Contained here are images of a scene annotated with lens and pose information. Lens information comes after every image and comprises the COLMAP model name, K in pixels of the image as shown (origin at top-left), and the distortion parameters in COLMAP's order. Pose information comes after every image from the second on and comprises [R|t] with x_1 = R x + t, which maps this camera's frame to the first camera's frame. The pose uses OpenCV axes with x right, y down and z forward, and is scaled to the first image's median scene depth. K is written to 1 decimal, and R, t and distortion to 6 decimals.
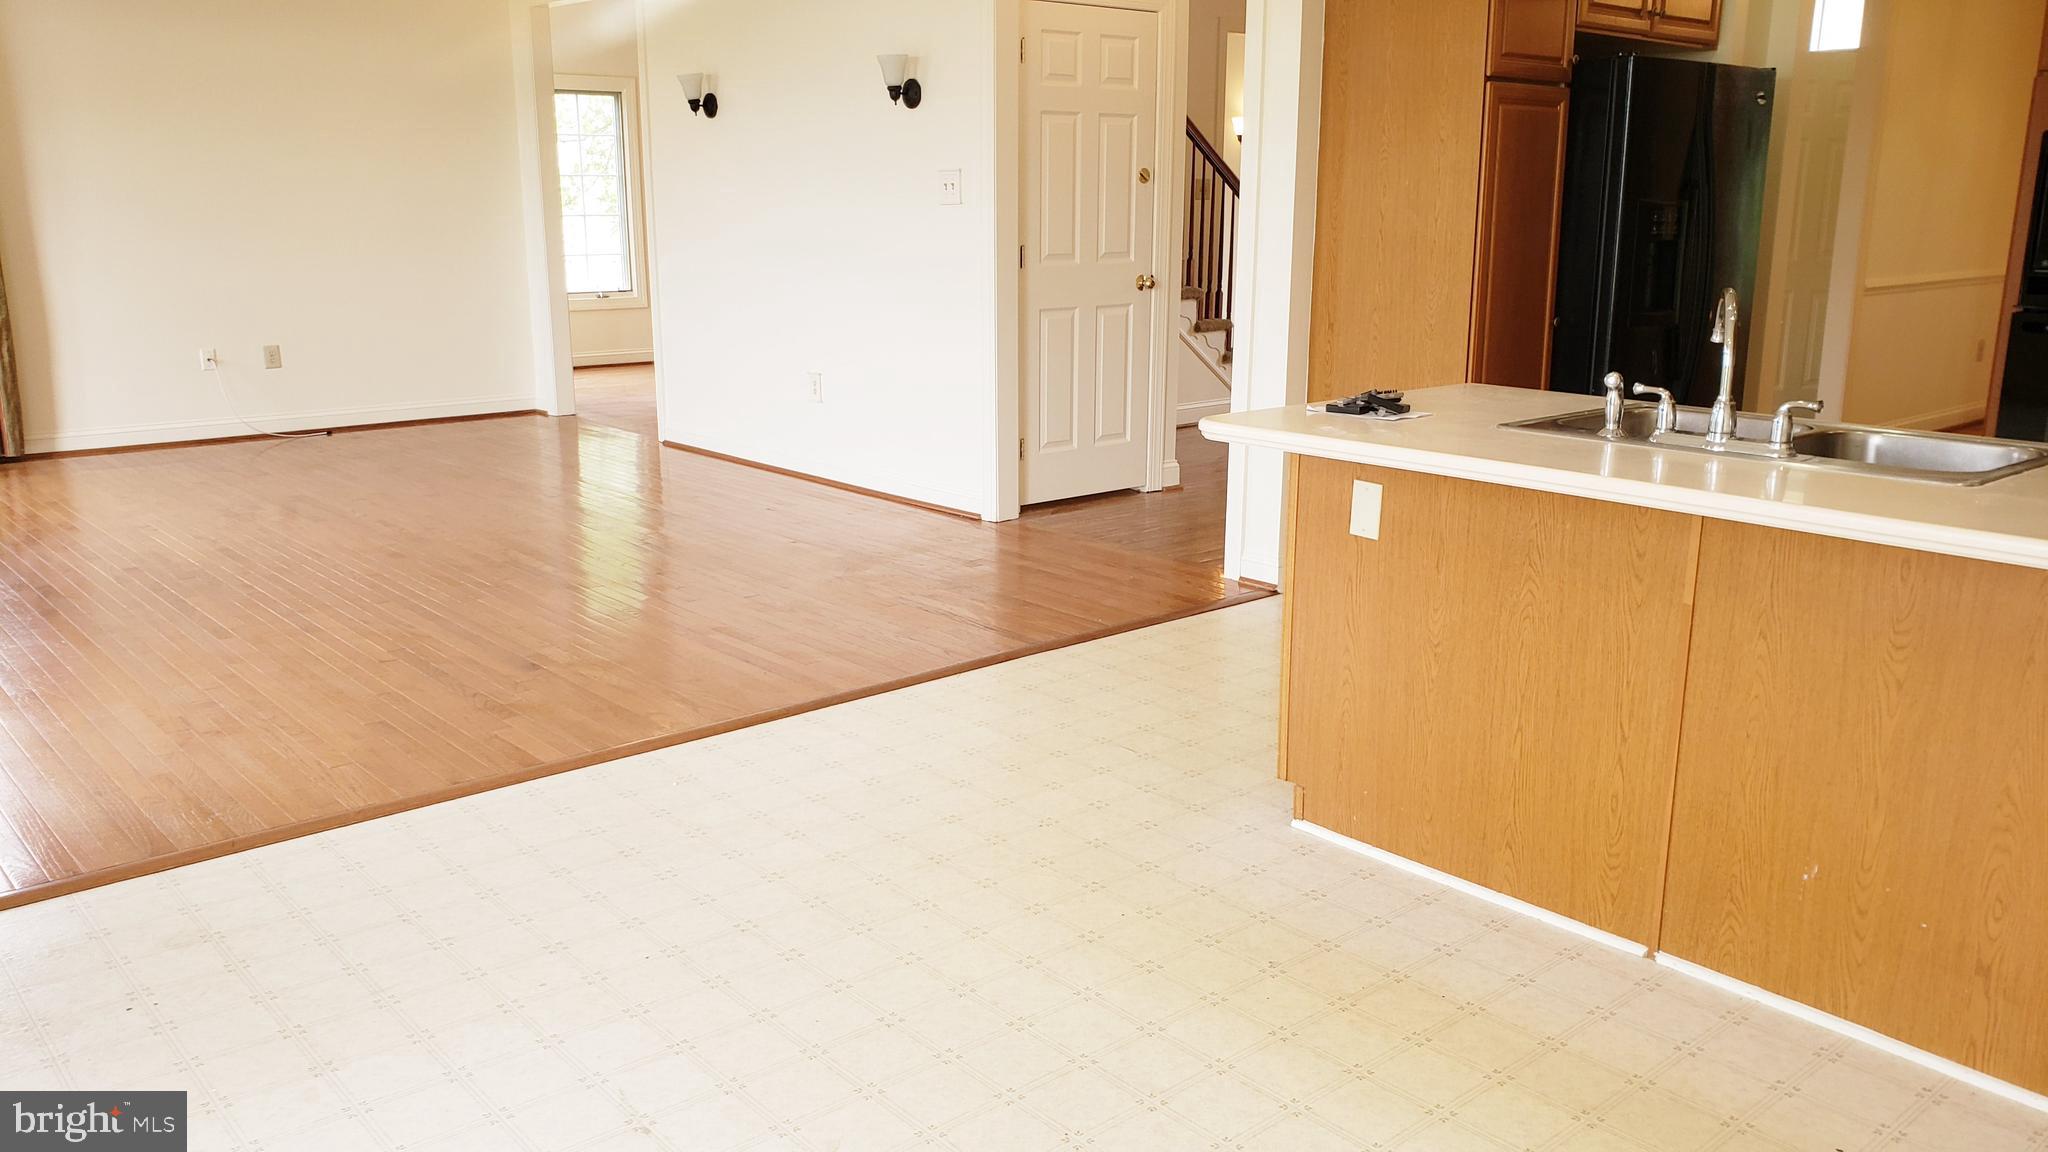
lens RADIAL K [[1599.0, 0, 1032.0], [0, 1599.0, 573.7], [0, 0, 1]] dist [-0.002523, 0.012511]
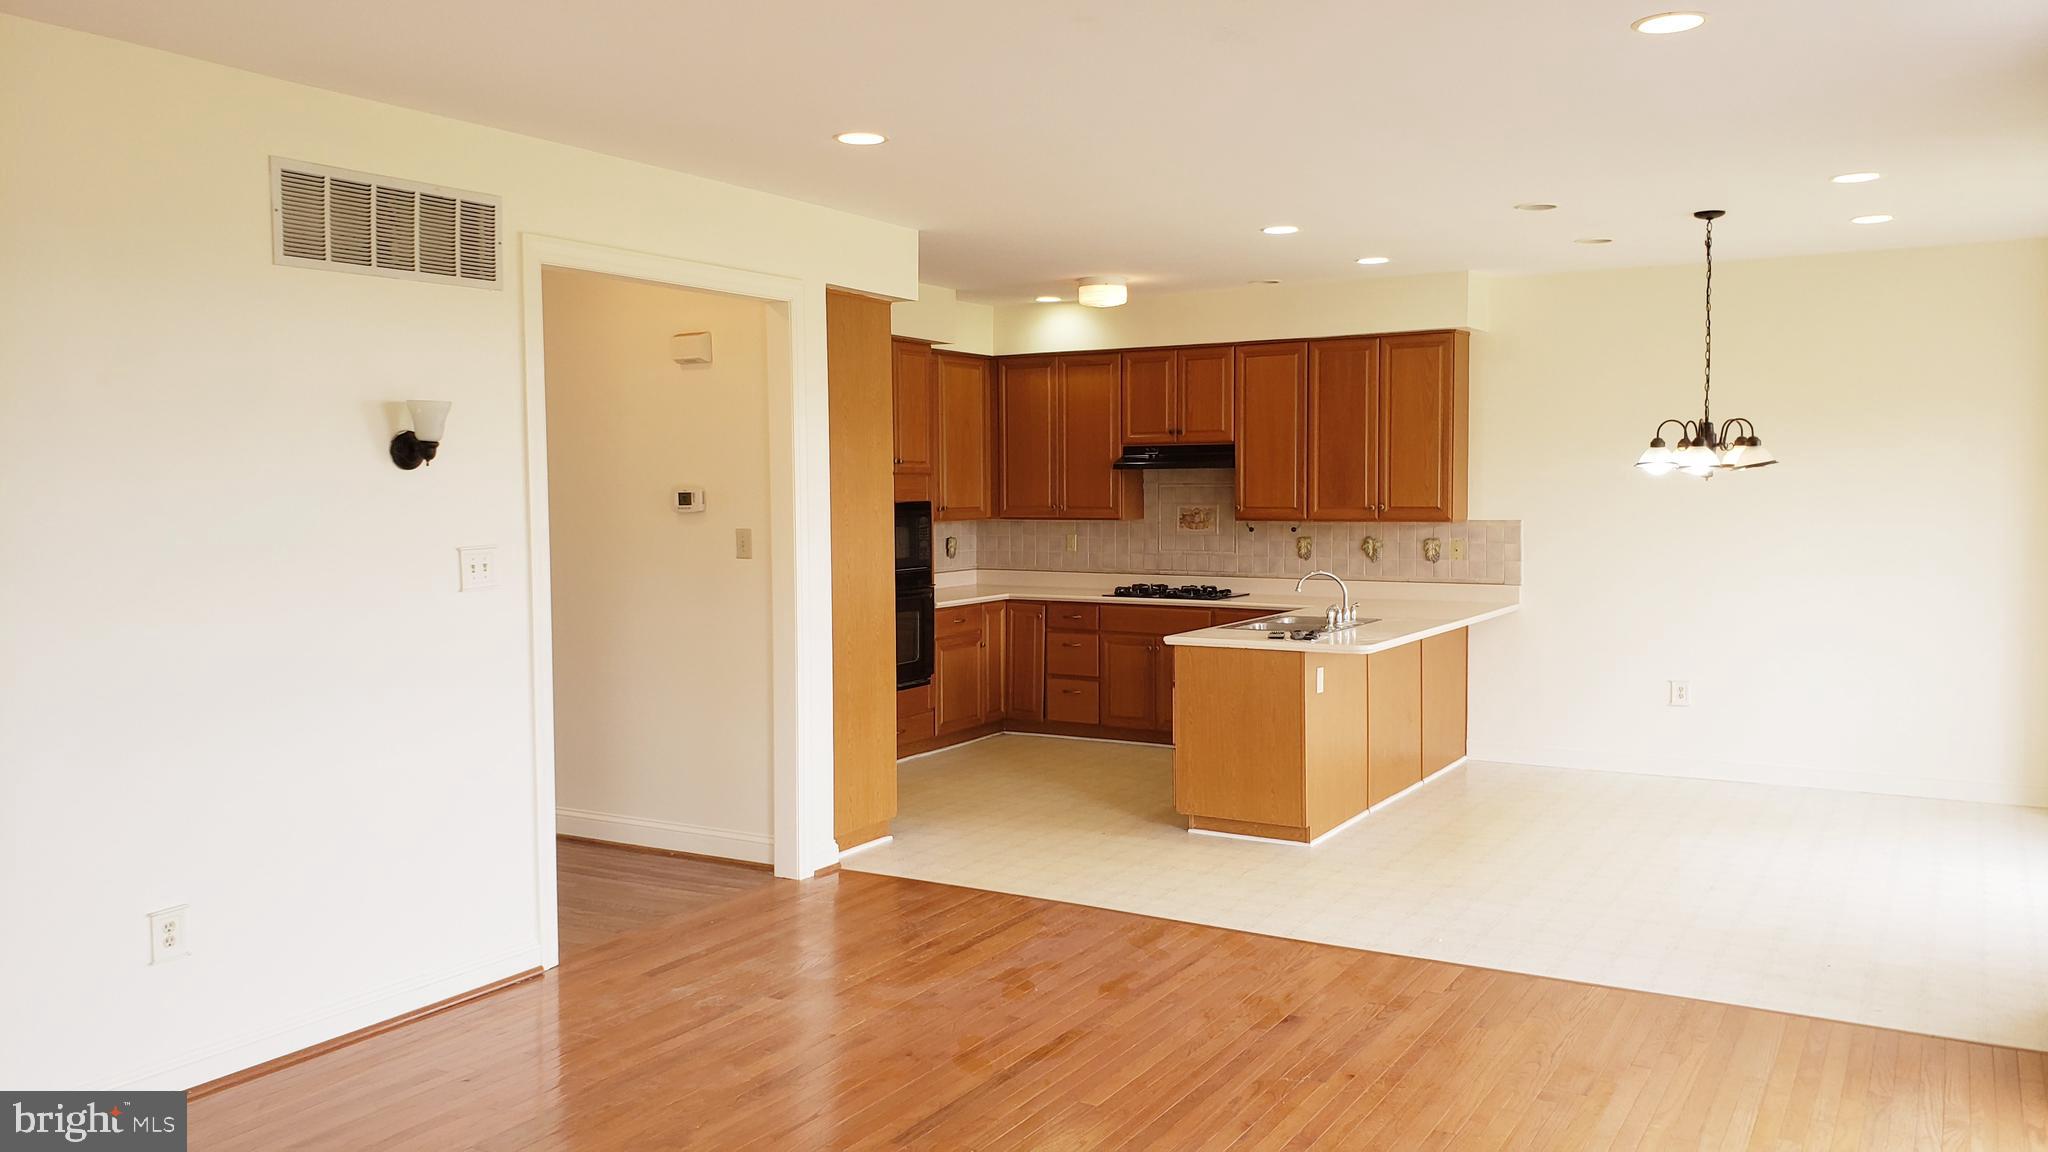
lens RADIAL K [[1599.0, 0, 1023.6], [0, 1599.0, 572.3], [0, 0, 1]] dist [-0.002523, 0.012511]
pose [[-0.314844, -0.054350, 0.947586, -1.177838], [0.223035, 0.966167, 0.129522, -0.381564], [-0.922566, 0.252124, -0.292070, 1.330560]]
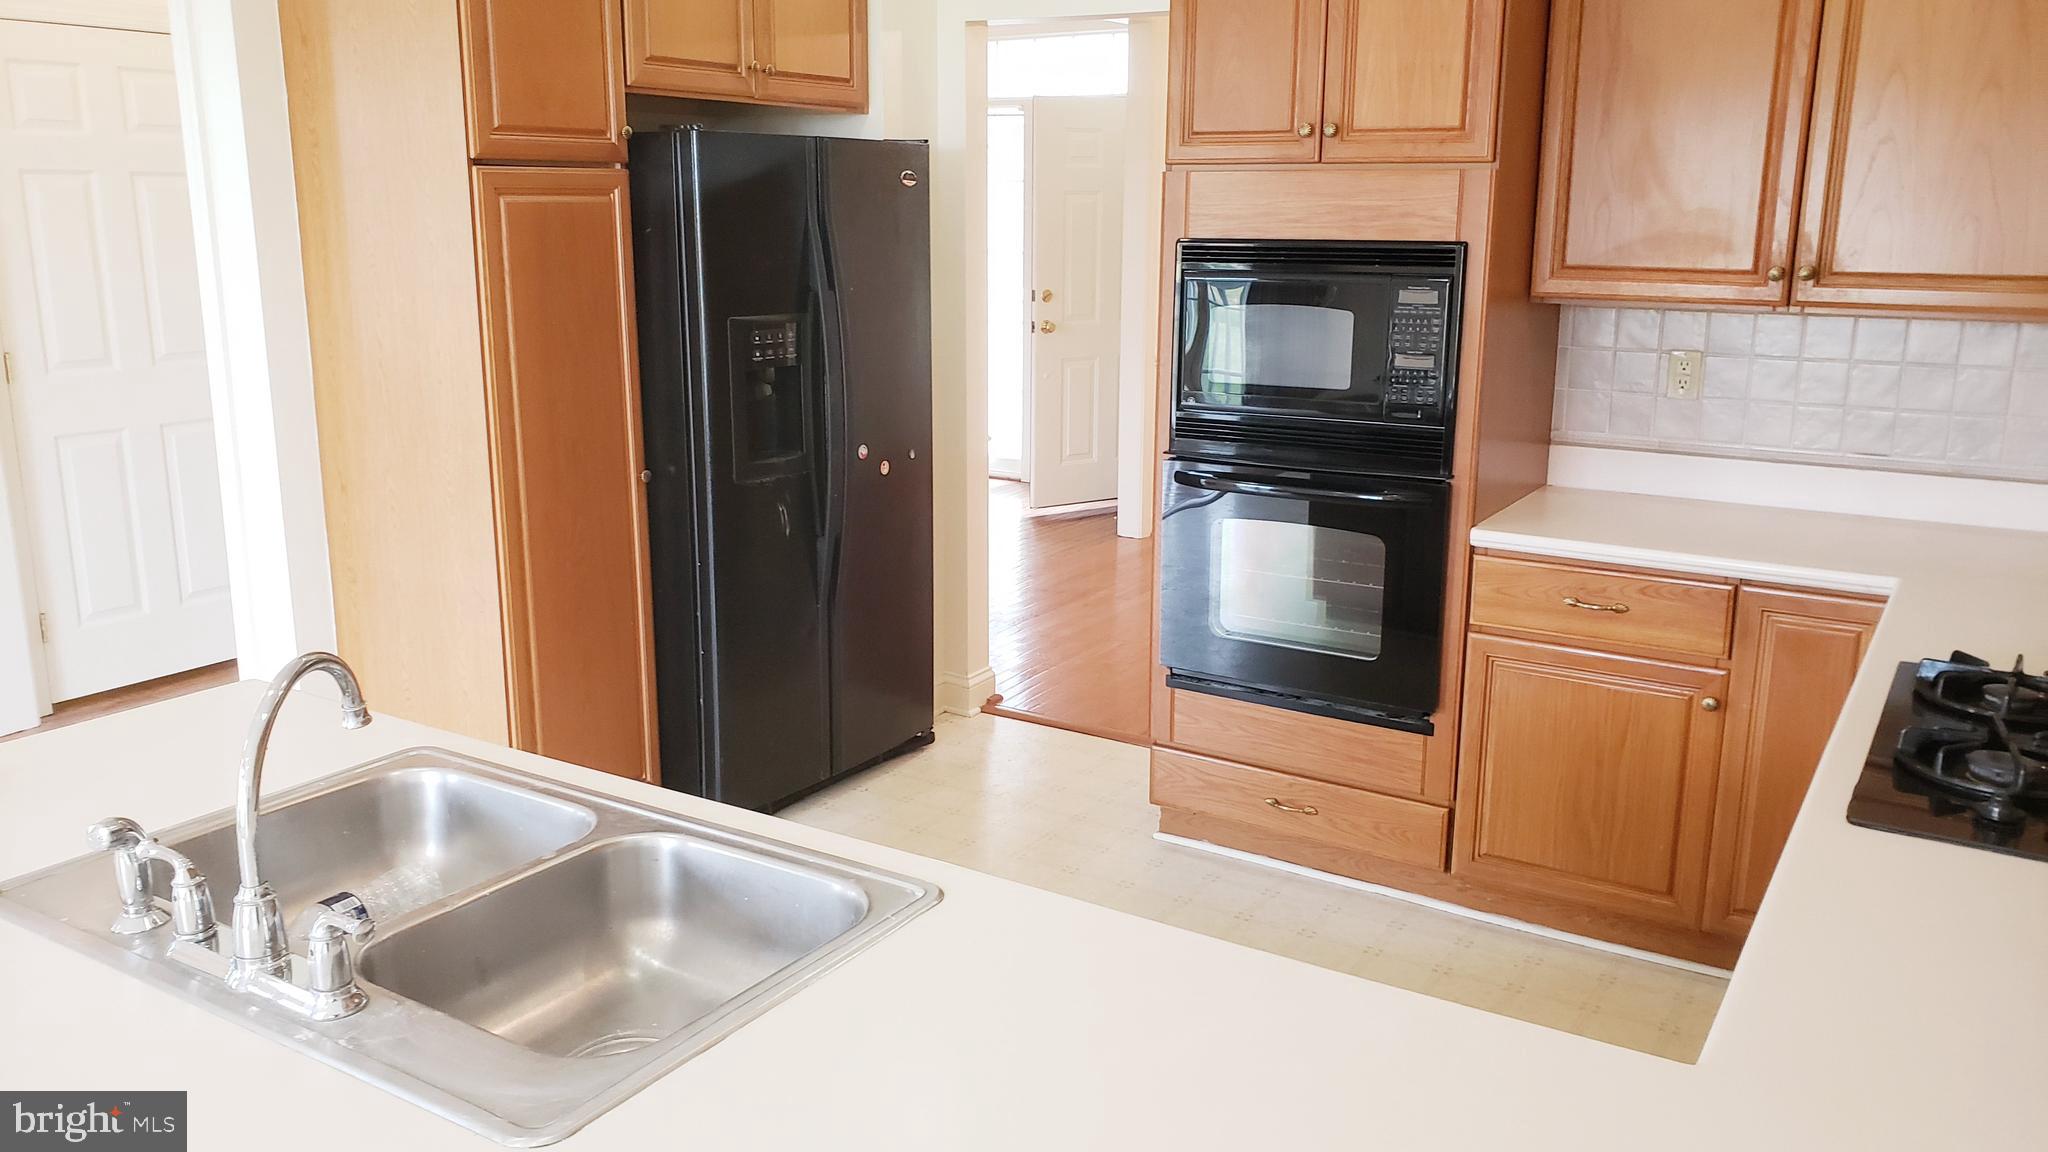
lens RADIAL K [[1599.0, 0, 1017.6], [0, 1599.0, 572.6], [0, 0, 1]] dist [-0.002523, 0.012511]
pose [[0.962102, -0.059737, 0.266067, 0.301654], [0.057966, 0.998213, 0.014513, -0.116531], [-0.266459, 0.001460, 0.963845, 0.234148]]
